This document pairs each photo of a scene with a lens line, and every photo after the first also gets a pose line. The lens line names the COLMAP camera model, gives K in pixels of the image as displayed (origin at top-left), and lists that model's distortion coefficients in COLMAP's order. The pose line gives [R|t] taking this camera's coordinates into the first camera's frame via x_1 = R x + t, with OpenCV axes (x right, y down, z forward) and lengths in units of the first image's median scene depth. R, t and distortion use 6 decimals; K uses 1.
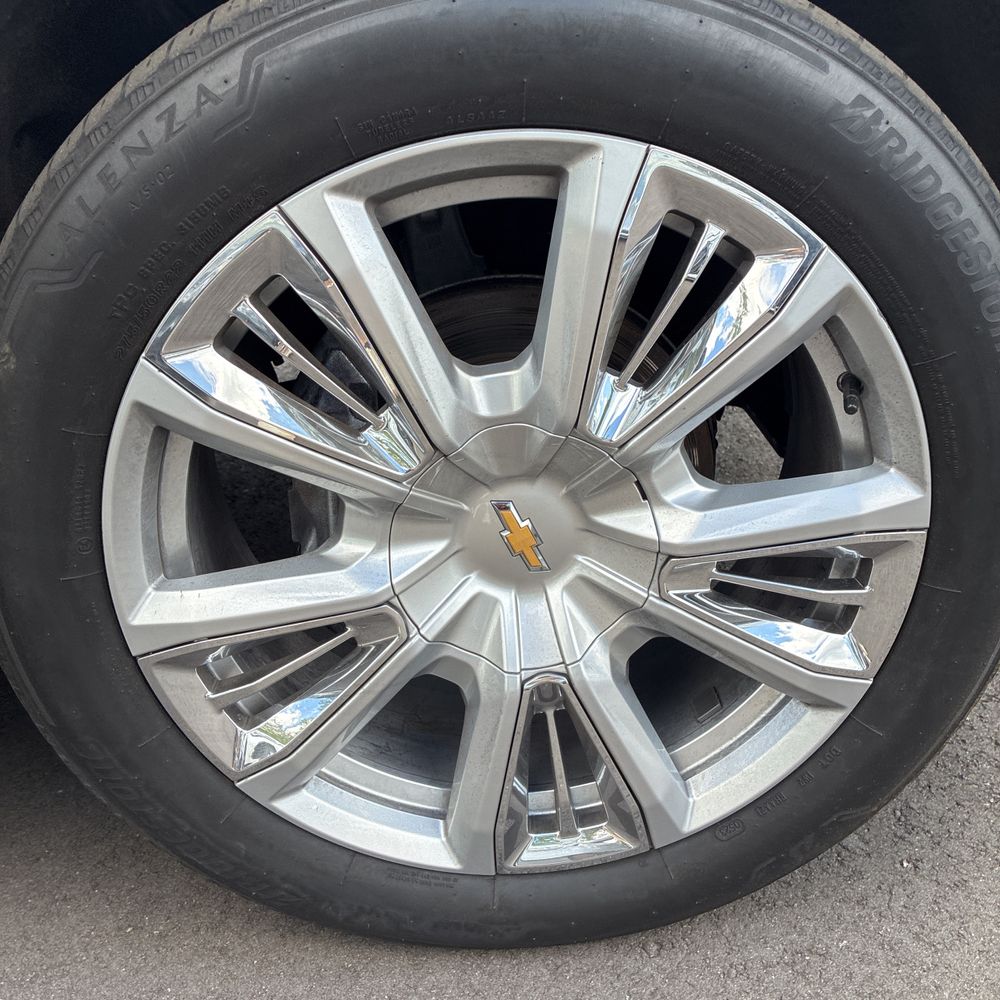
lens RADIAL K [[987.7, 0, 505.2], [0, 987.7, 494.4], [0, 0, 1]] dist [0.018249, -0.008446]
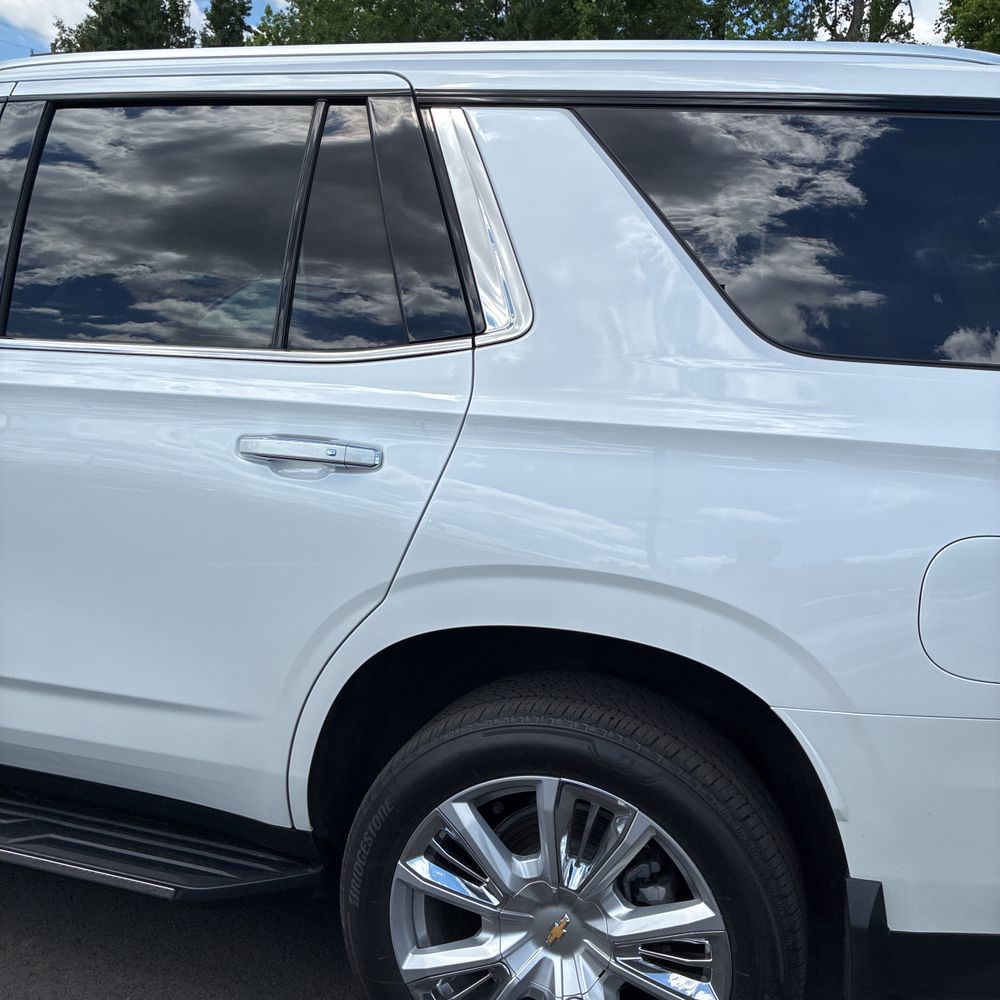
lens RADIAL K [[1027.0, 0, 496.2], [0, 1027.0, 504.9], [0, 0, 1]] dist [0.036746, -0.026636]
pose [[0.902717, -0.155897, -0.400996, 1.013712], [0.035790, 0.956021, -0.291106, -0.210334], [0.428743, 0.248435, 0.868596, -1.388736]]
